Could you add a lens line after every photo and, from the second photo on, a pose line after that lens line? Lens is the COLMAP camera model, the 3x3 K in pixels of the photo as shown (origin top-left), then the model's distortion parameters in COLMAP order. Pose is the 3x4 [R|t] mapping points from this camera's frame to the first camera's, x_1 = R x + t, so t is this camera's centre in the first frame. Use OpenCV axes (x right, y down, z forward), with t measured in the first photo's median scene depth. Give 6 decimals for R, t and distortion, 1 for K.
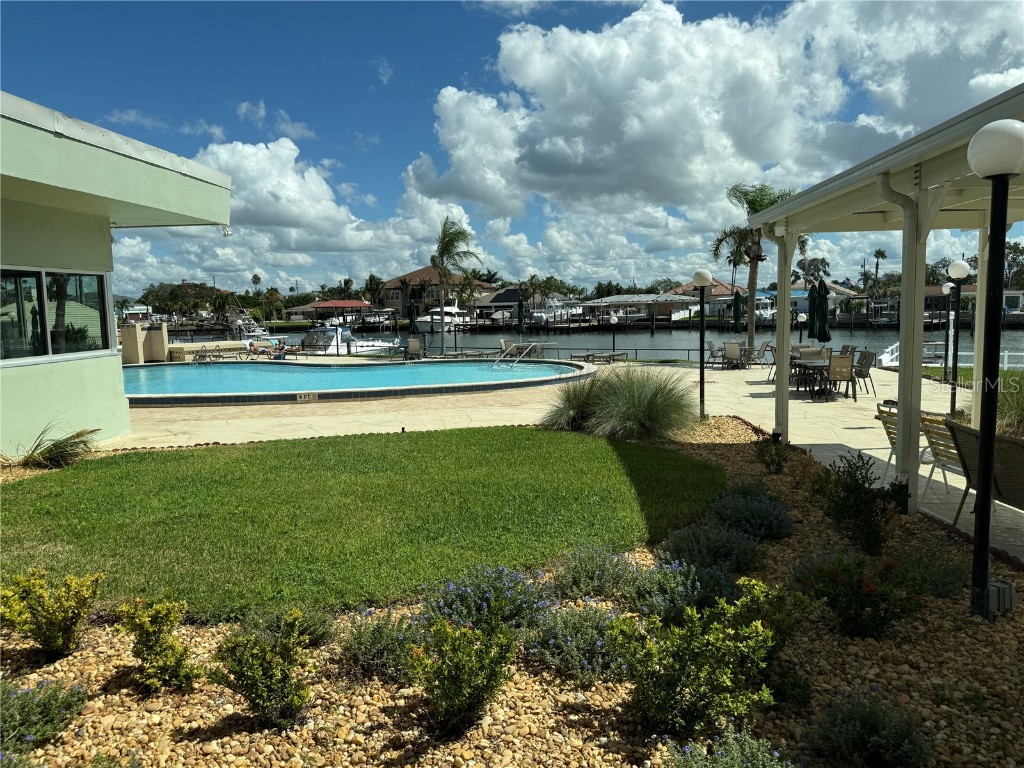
lens RADIAL K [[743.6, 0, 511.7], [0, 743.6, 384.3], [0, 0, 1]] dist [0.025120, -0.033327]
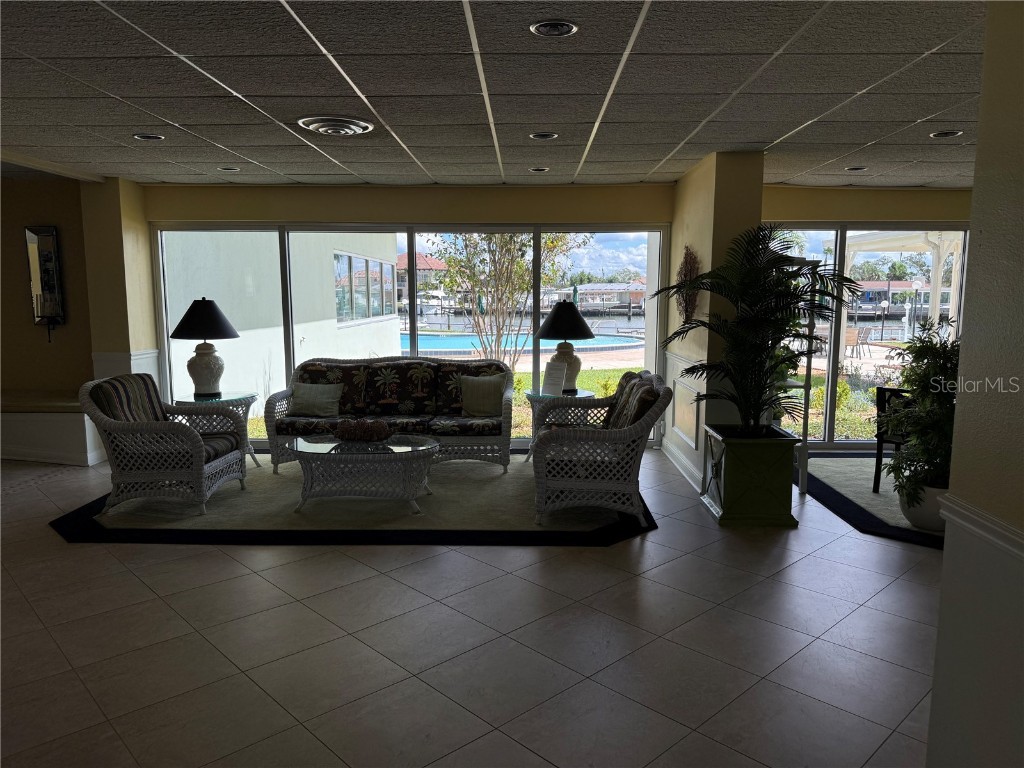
lens RADIAL K [[726.2, 0, 512.4], [0, 726.2, 386.0], [0, 0, 1]] dist [-0.006784, -0.000866]
pose [[0.997138, 0.012800, 0.074518, -0.149113], [-0.014559, 0.999627, 0.023111, 0.022253], [-0.074194, -0.024130, 0.996952, -0.172240]]
